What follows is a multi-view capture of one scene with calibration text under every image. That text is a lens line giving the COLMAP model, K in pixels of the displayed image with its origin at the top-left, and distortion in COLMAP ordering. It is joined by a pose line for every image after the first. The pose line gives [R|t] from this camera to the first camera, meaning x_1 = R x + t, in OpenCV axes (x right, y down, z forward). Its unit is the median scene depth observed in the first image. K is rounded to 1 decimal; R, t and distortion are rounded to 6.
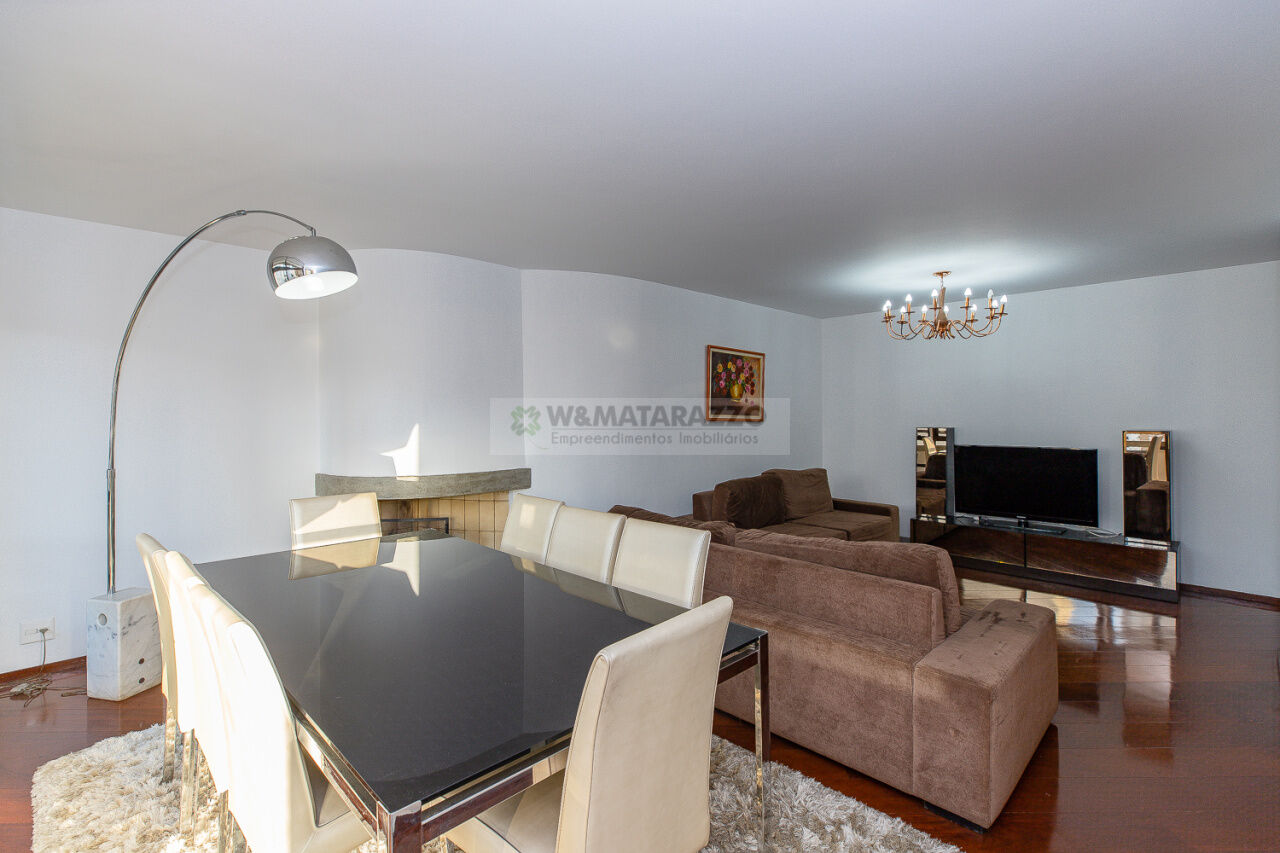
lens RADIAL K [[581.4, 0, 642.7], [0, 581.4, 415.8], [0, 0, 1]] dist [0.010768, -0.000123]
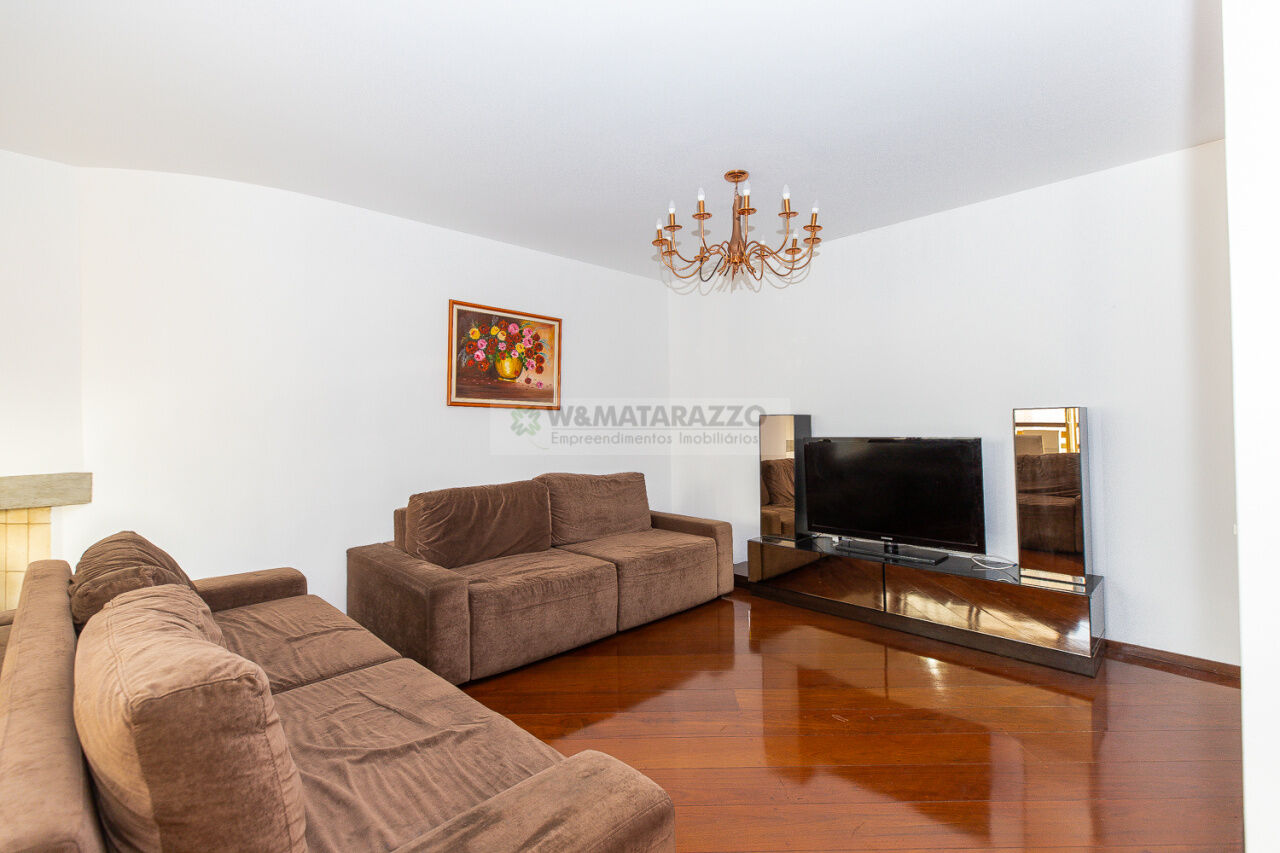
lens RADIAL K [[581.4, 0, 628.1], [0, 581.4, 416.0], [0, 0, 1]] dist [0.010768, -0.000123]
pose [[0.999908, -0.008361, -0.010726, 0.388753], [0.008144, 0.999765, -0.020103, 0.042879], [0.010891, 0.020013, 0.999740, 0.331025]]
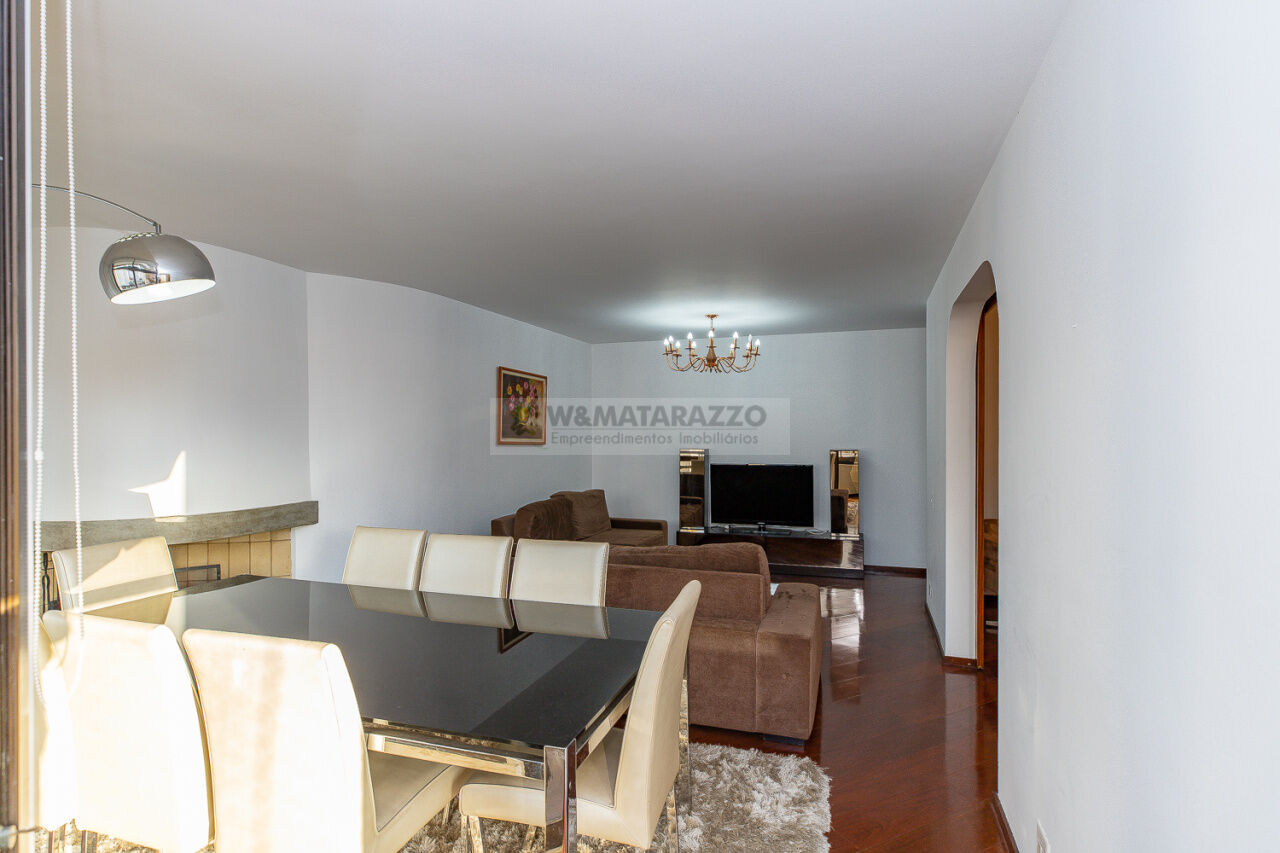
lens RADIAL K [[642.4, 0, 639.2], [0, 642.4, 432.5], [0, 0, 1]] dist [0.005532, -0.000078]
pose [[0.895389, 0.000964, 0.445284, -0.180355], [0.001673, 0.999983, -0.005531, -0.005885], [-0.445282, 0.005697, 0.895372, -0.076358]]
